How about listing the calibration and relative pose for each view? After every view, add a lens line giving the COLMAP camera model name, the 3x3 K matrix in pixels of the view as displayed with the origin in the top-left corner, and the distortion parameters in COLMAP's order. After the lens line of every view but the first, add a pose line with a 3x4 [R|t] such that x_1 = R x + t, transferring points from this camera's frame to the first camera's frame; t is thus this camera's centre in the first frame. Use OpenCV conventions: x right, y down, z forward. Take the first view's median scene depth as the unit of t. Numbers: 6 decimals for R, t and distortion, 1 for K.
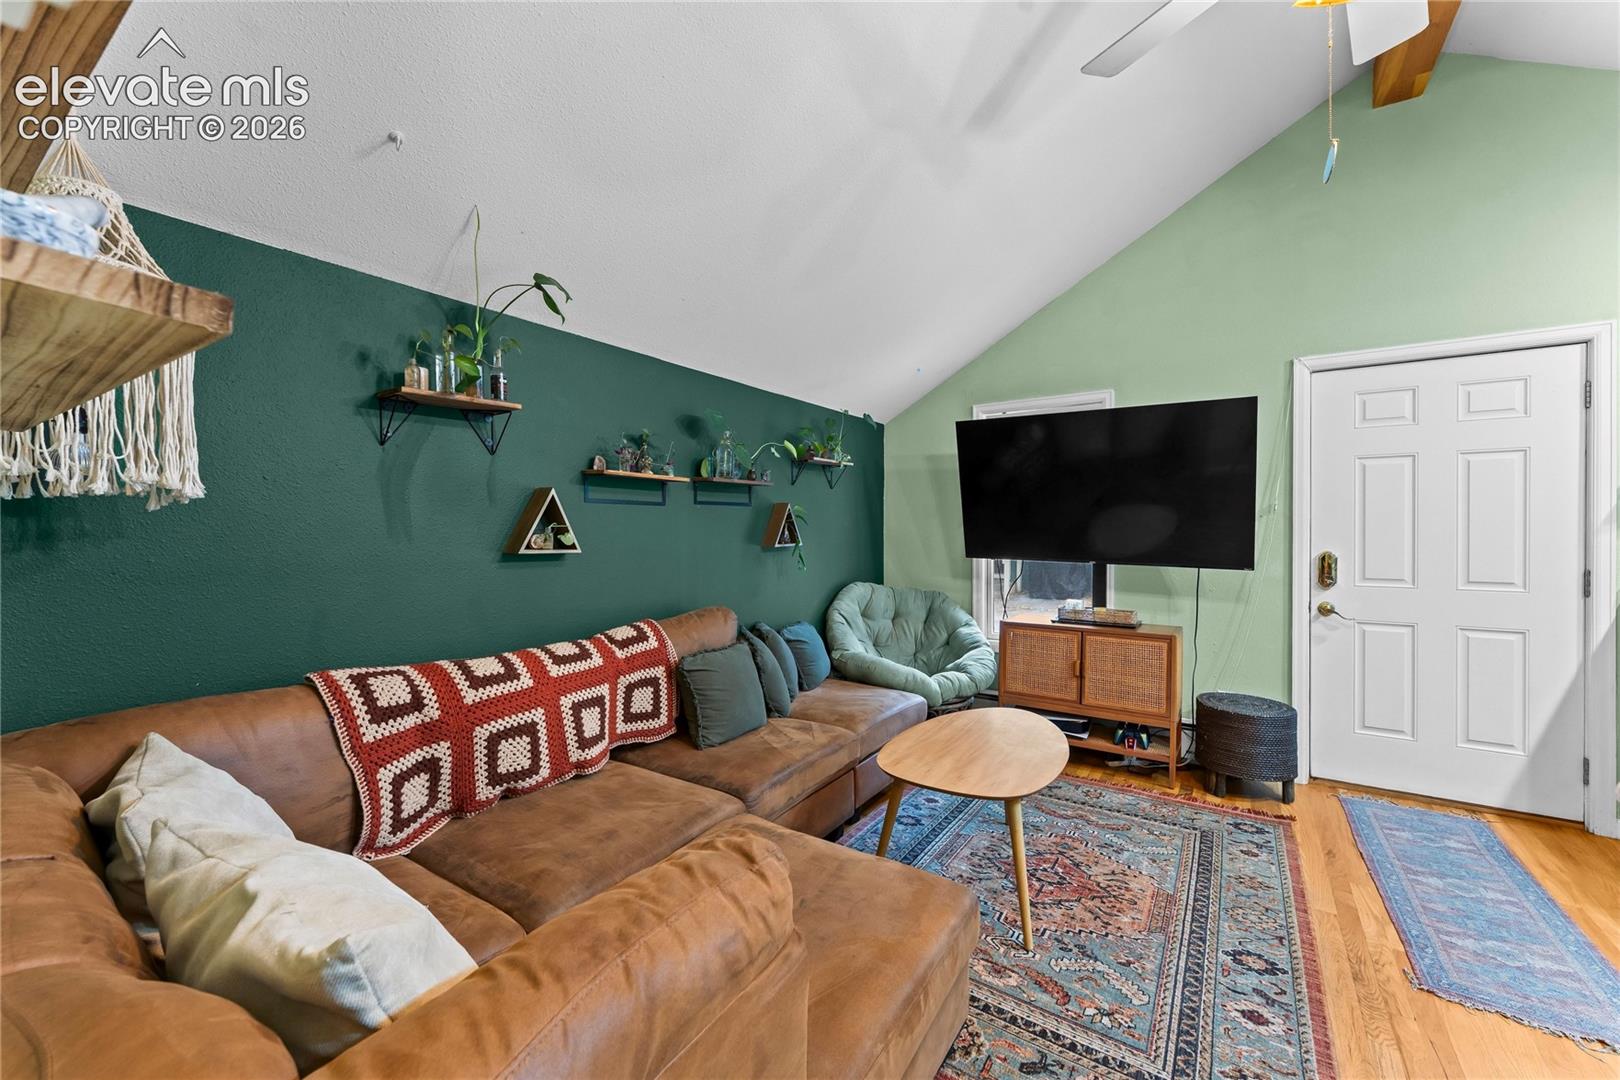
lens RADIAL K [[648.3, 0, 801.4], [0, 648.3, 531.9], [0, 0, 1]] dist [-0.001952, -0.000173]
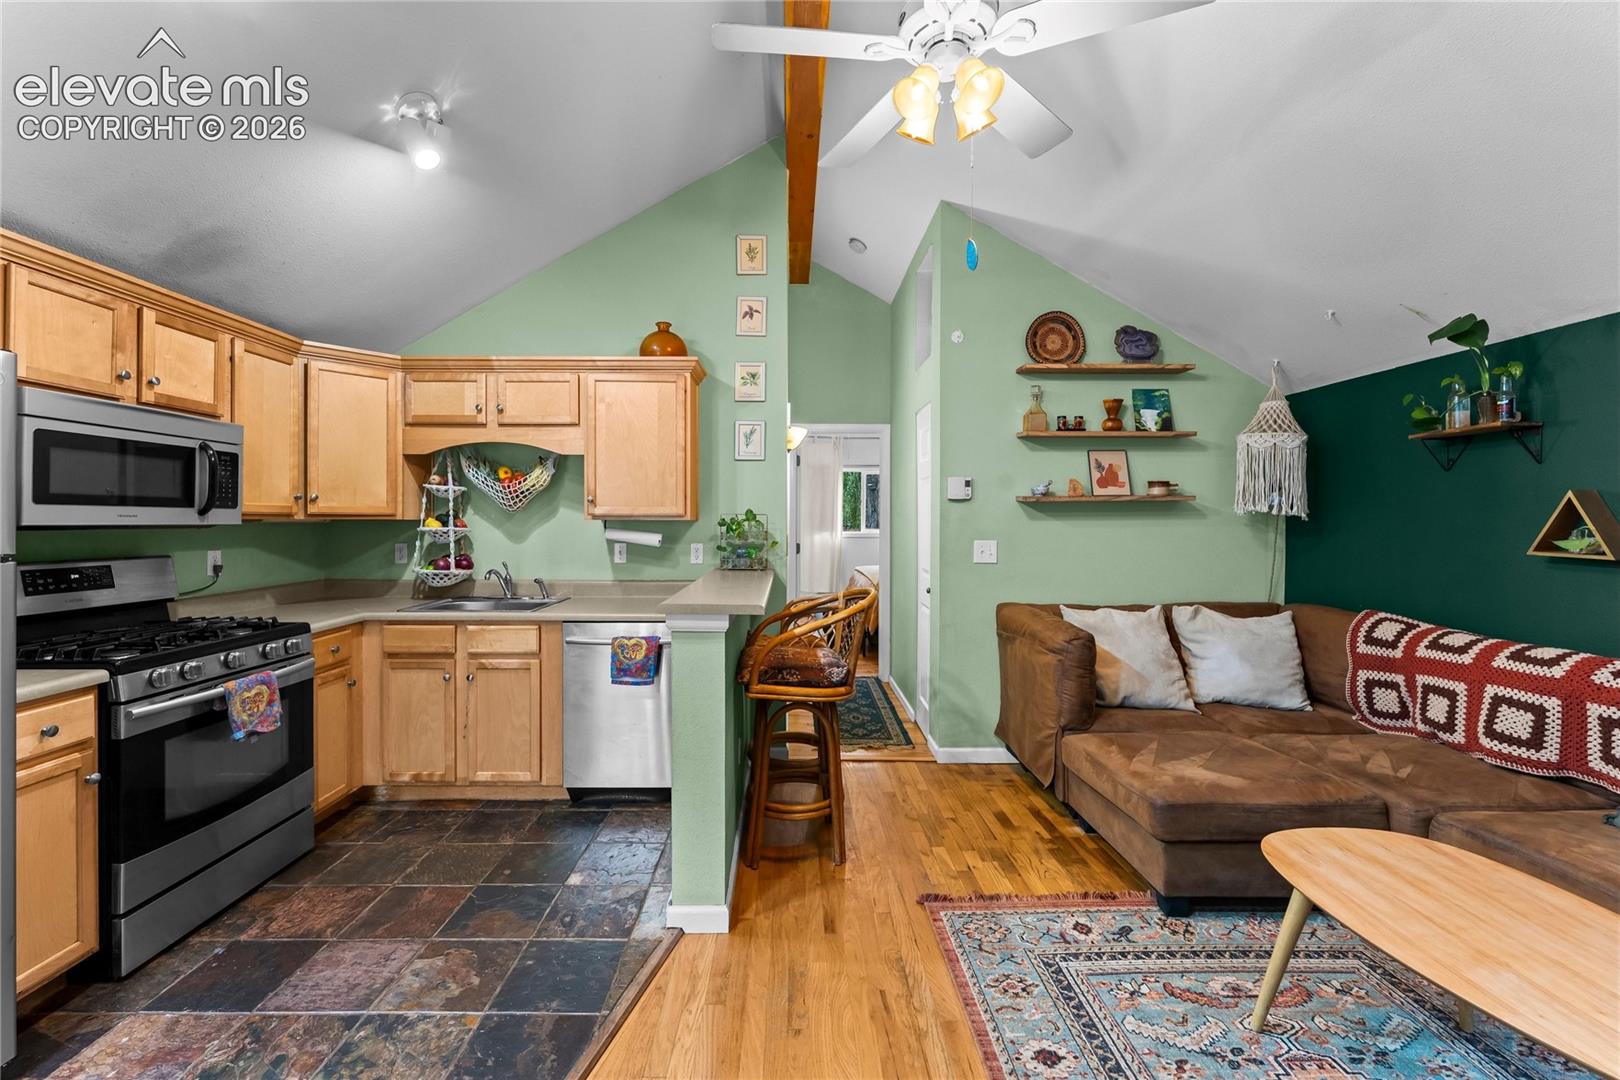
lens RADIAL K [[655.3, 0, 789.9], [0, 655.3, 523.8], [0, 0, 1]] dist [-0.000033, -0.000397]
pose [[-0.829553, 0.003336, -0.558418, 0.947605], [-0.004664, 0.999906, 0.012902, -0.020330], [0.558409, 0.013307, -0.829459, 0.966175]]
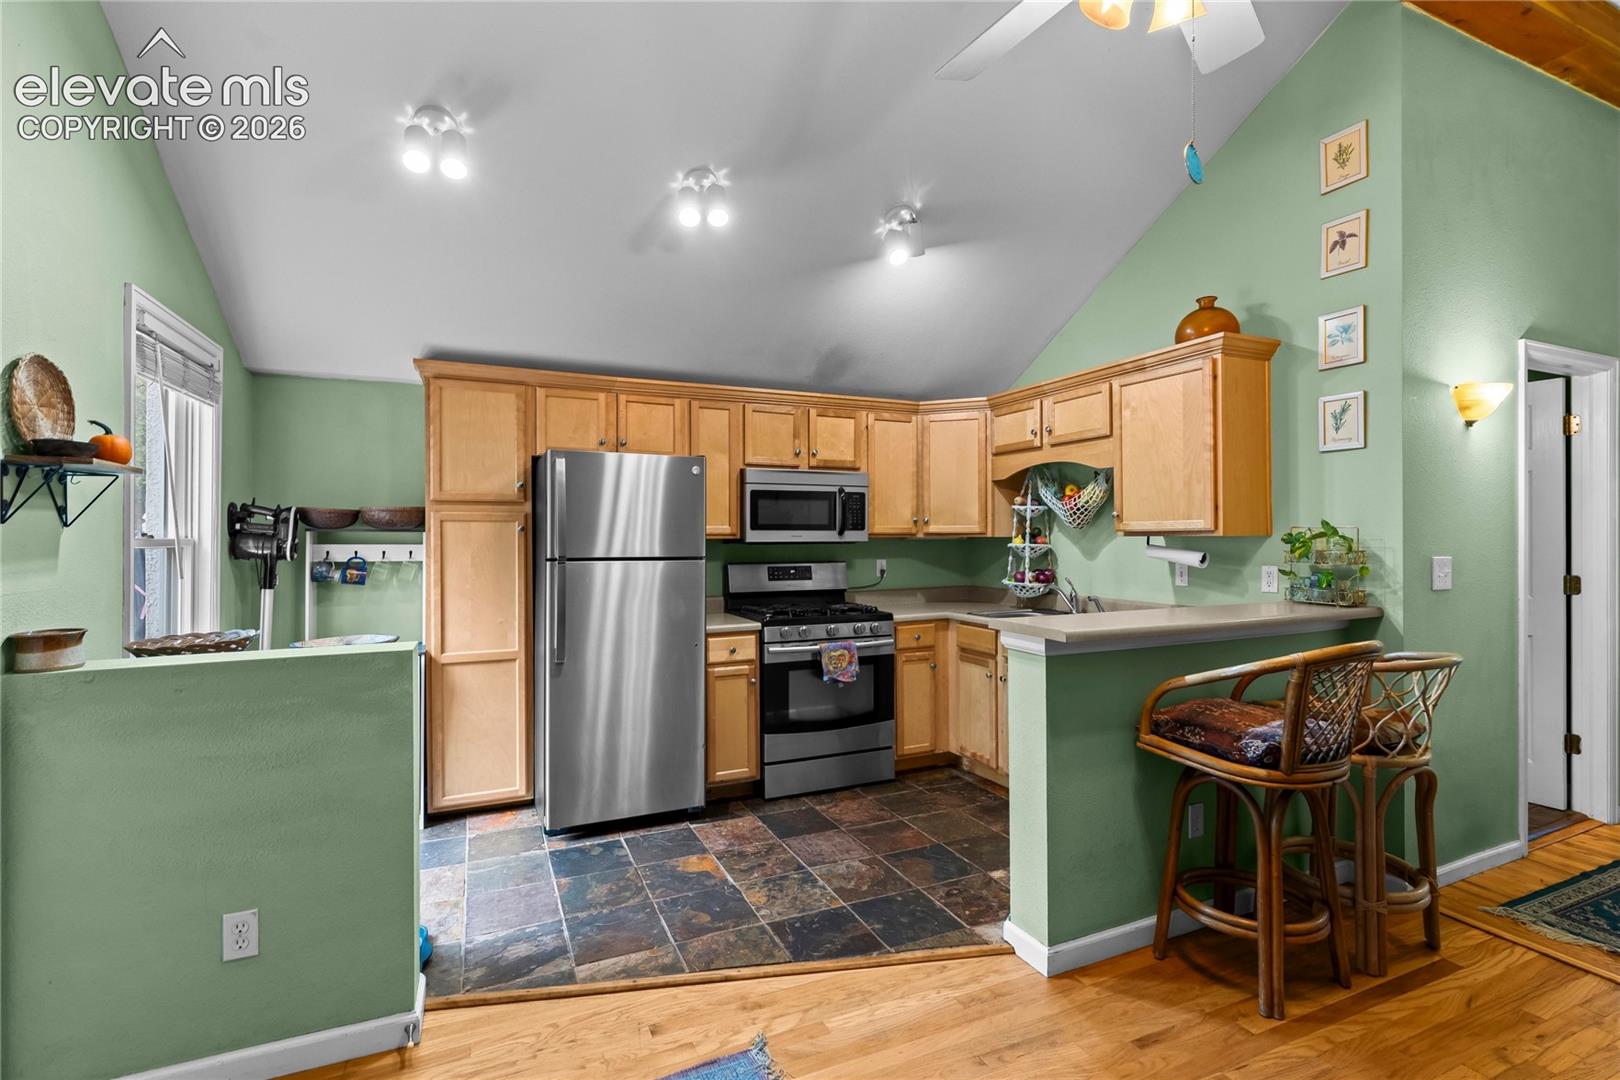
lens RADIAL K [[735.3, 0, 801.9], [0, 735.3, 539.8], [0, 0, 1]] dist [-0.000540, -0.000257]
pose [[-0.848369, 0.005011, 0.529382, 0.374625], [0.011109, 0.999904, 0.008339, -0.020973], [-0.529289, 0.012955, -0.848343, 1.118099]]
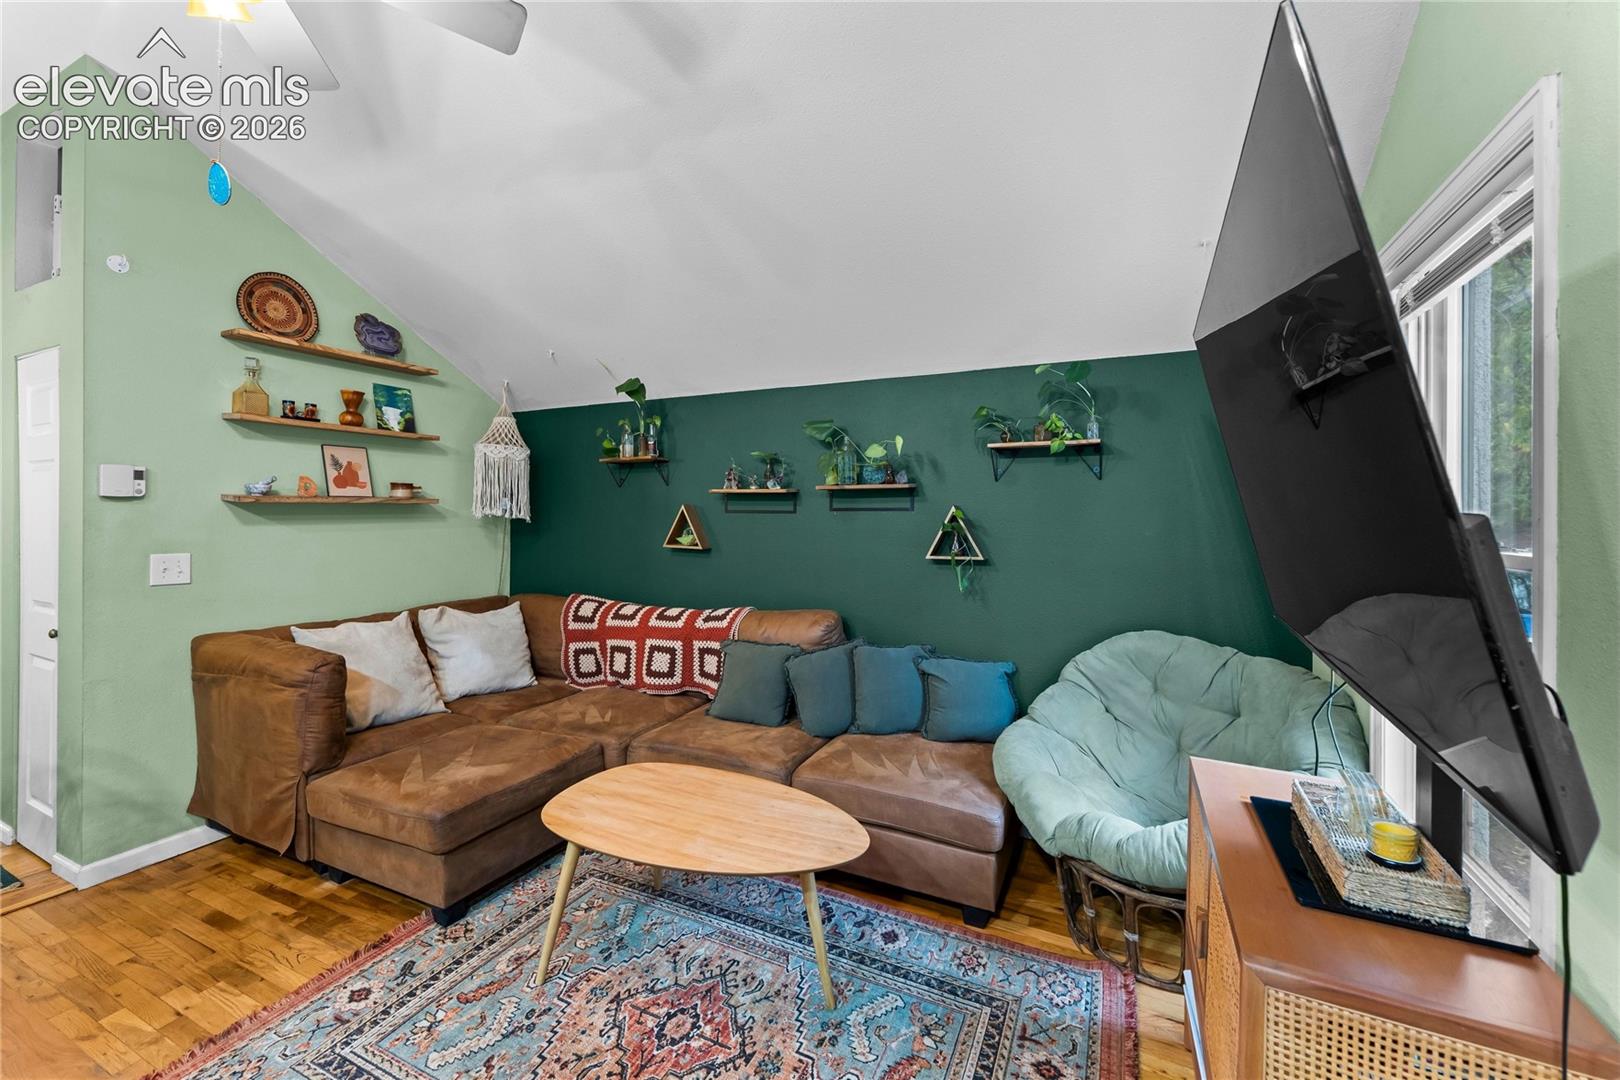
lens RADIAL K [[656.7, 0, 797.1], [0, 656.7, 513.9], [0, 0, 1]] dist [-0.001989, -0.000753]
pose [[0.134500, 0.002239, -0.990911, 0.968395], [-0.011061, 0.999939, 0.000758, -0.041807], [0.990852, 0.010859, 0.134517, 0.878877]]
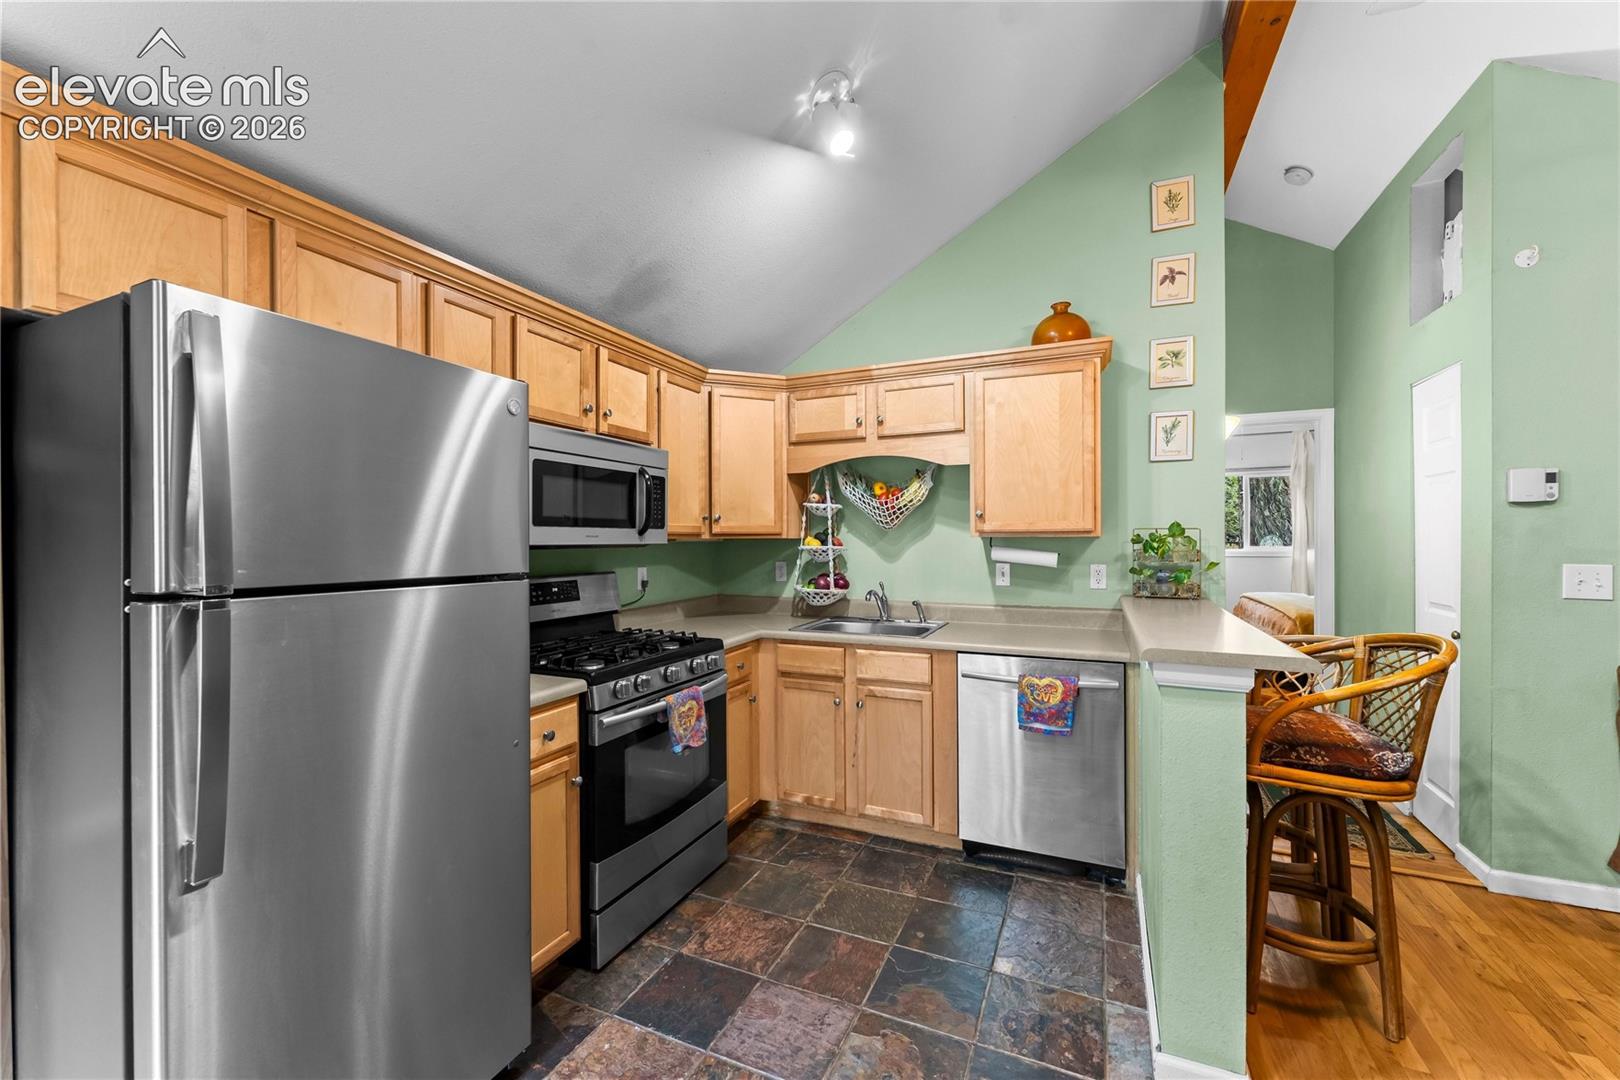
lens RADIAL K [[644.2, 0, 802.2], [0, 644.2, 544.3], [0, 0, 1]] dist [-0.000395, -0.000204]
pose [[-0.986466, 0.008724, -0.163735, 1.034390], [0.006129, 0.999848, 0.016350, -0.017573], [0.163852, 0.015125, -0.986369, 0.752084]]
